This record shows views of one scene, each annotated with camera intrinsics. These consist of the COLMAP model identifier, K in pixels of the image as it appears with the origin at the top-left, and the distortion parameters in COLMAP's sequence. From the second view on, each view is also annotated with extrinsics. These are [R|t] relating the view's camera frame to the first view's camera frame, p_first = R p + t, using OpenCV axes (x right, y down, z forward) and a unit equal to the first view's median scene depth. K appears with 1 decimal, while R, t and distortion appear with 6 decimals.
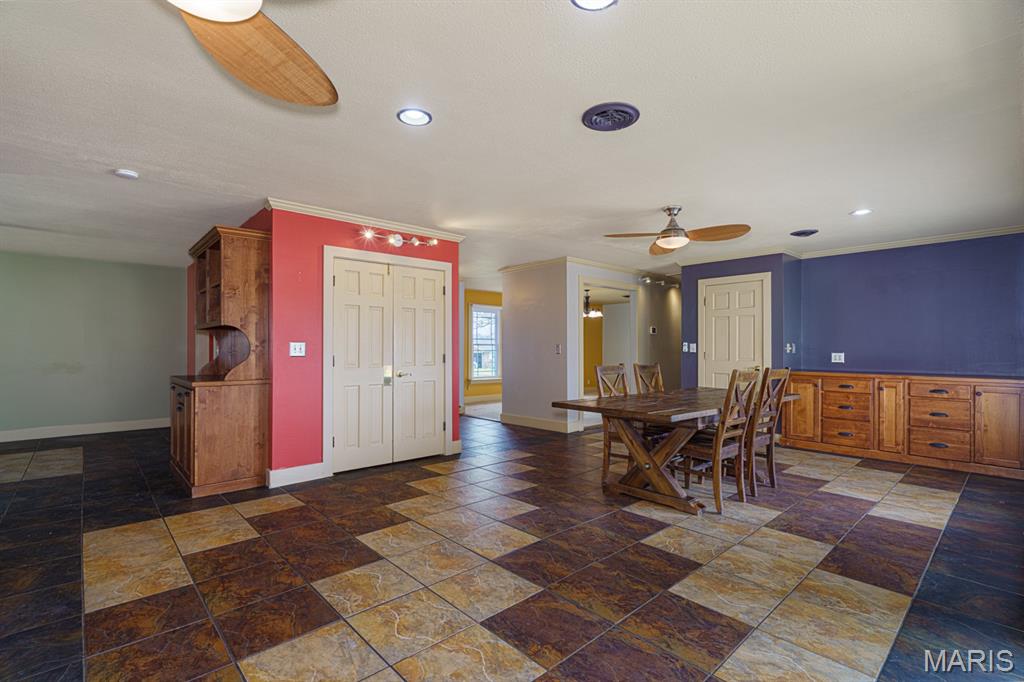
lens RADIAL K [[476.1, 0, 522.8], [0, 476.1, 346.5], [0, 0, 1]] dist [-0.004275, -0.000133]
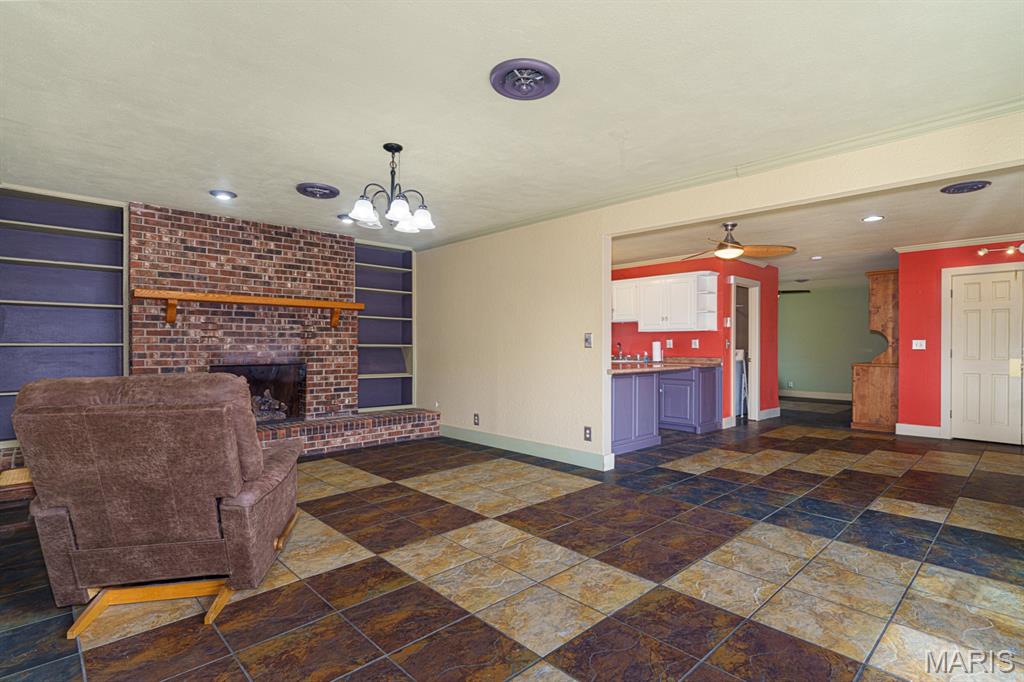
lens RADIAL K [[504.2, 0, 514.4], [0, 504.2, 345.0], [0, 0, 1]] dist [0.002717, 0.000517]
pose [[0.010259, -0.002852, -0.999943, 1.428711], [-0.000328, 0.999996, -0.002856, 0.015497], [0.999947, 0.000357, 0.010258, -0.348837]]
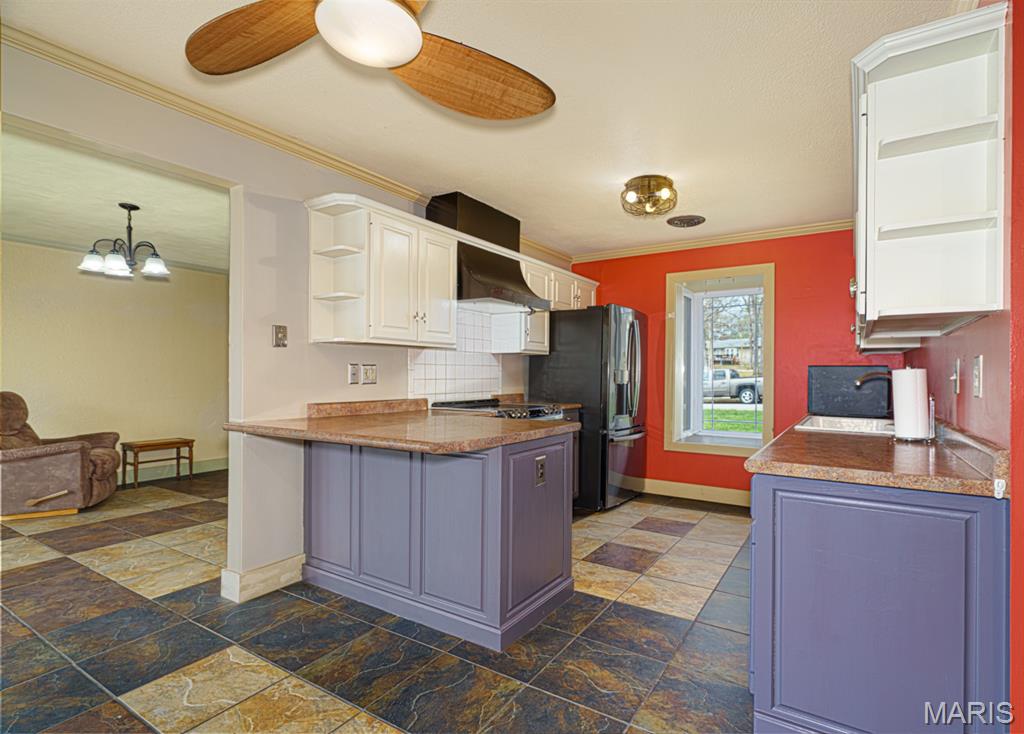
lens RADIAL K [[502.7, 0, 556.0], [0, 502.7, 373.3], [0, 0, 1]] dist [-0.000130, -0.000045]
pose [[-0.960839, -0.004970, -0.277061, -0.303603], [-0.004032, 0.999984, -0.003953, 0.004317], [0.277077, -0.002681, -0.960844, 0.871116]]
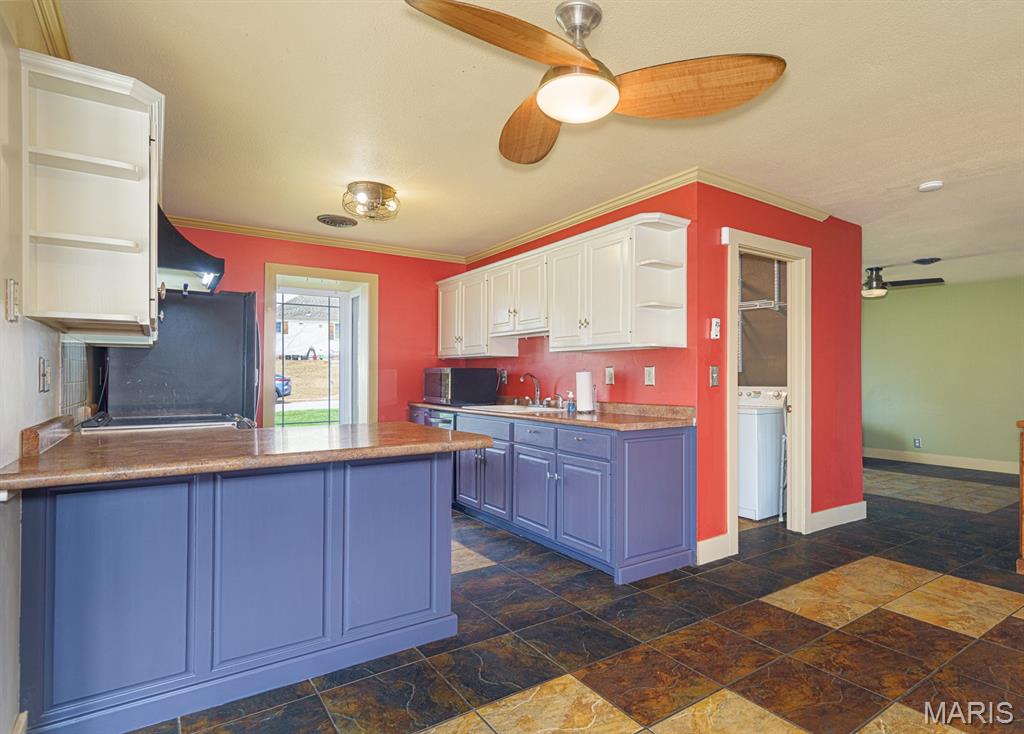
lens RADIAL K [[546.1, 0, 546.3], [0, 546.1, 369.2], [0, 0, 1]] dist [0.005049, 0.000617]
pose [[-0.138155, -0.014129, -0.990310, 0.337623], [-0.000715, 0.999899, -0.014166, 0.006197], [0.990410, -0.001249, -0.138151, 0.442484]]
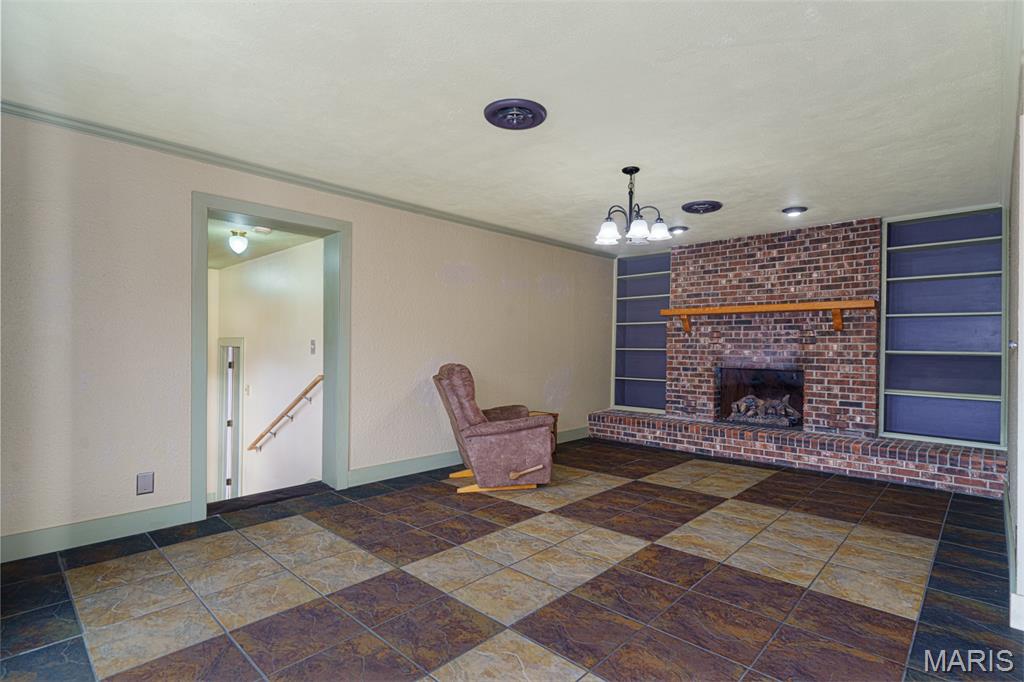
lens RADIAL K [[504.2, 0, 514.4], [0, 504.2, 345.0], [0, 0, 1]] dist [0.002717, 0.000517]
pose [[-0.998401, -0.009670, -0.055693, 0.689248], [-0.009408, 0.999943, -0.004955, 0.008050], [0.055738, -0.004423, -0.998436, 0.553954]]
